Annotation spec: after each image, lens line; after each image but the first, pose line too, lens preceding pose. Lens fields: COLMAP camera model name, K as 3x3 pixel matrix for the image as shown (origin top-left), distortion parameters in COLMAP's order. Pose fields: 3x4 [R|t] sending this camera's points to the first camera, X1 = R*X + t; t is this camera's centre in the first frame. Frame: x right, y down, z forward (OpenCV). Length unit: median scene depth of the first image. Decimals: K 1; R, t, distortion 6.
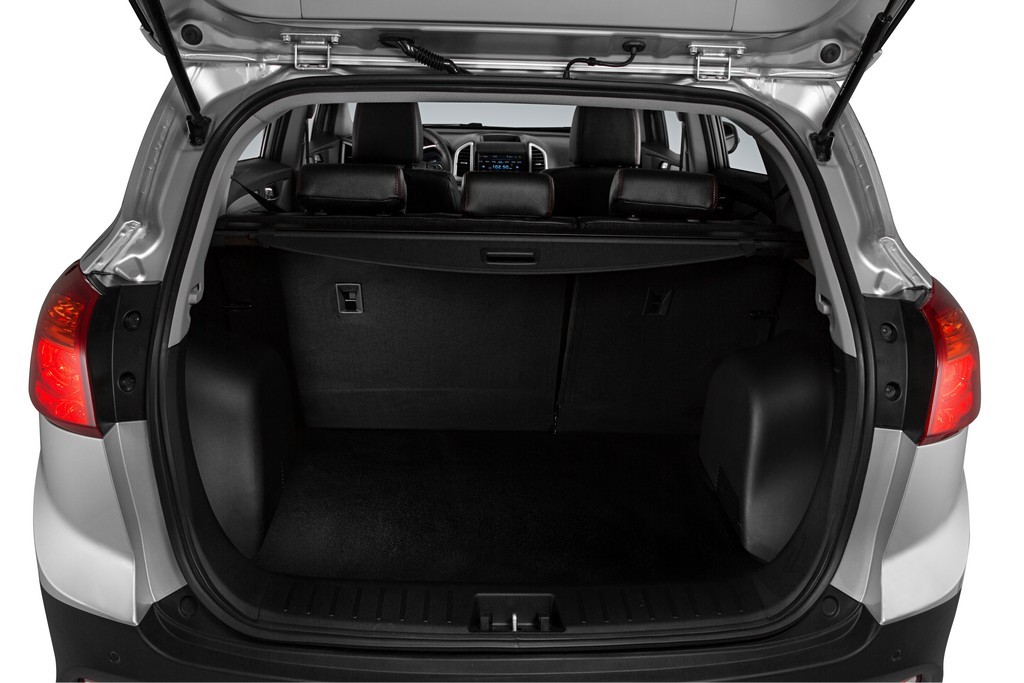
lens RADIAL K [[950.4, 0, 512.0], [0, 950.4, 341.5], [0, 0, 1]] dist [-0.056077, 0.002182]
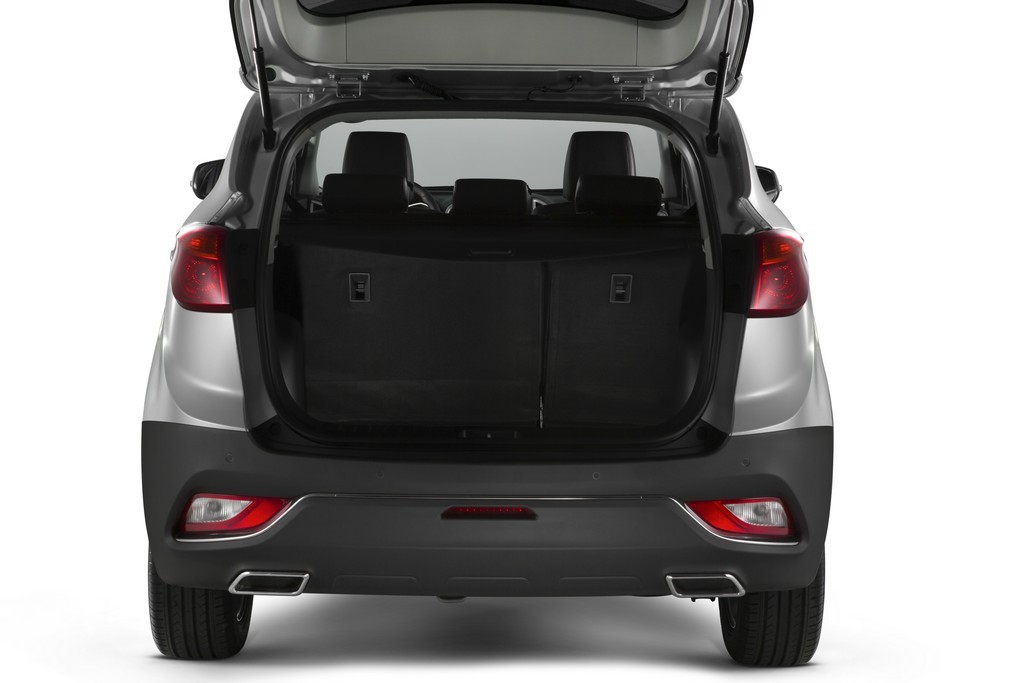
lens RADIAL K [[2165.2, 0, 512.0], [0, 2165.2, 341.5], [0, 0, 1]] dist [-0.031404, -0.098319]
pose [[0.999599, -0.015233, -0.023850, 0.105217], [0.010356, 0.981212, -0.192656, 0.686213], [0.026336, 0.192332, 0.980977, -2.072138]]
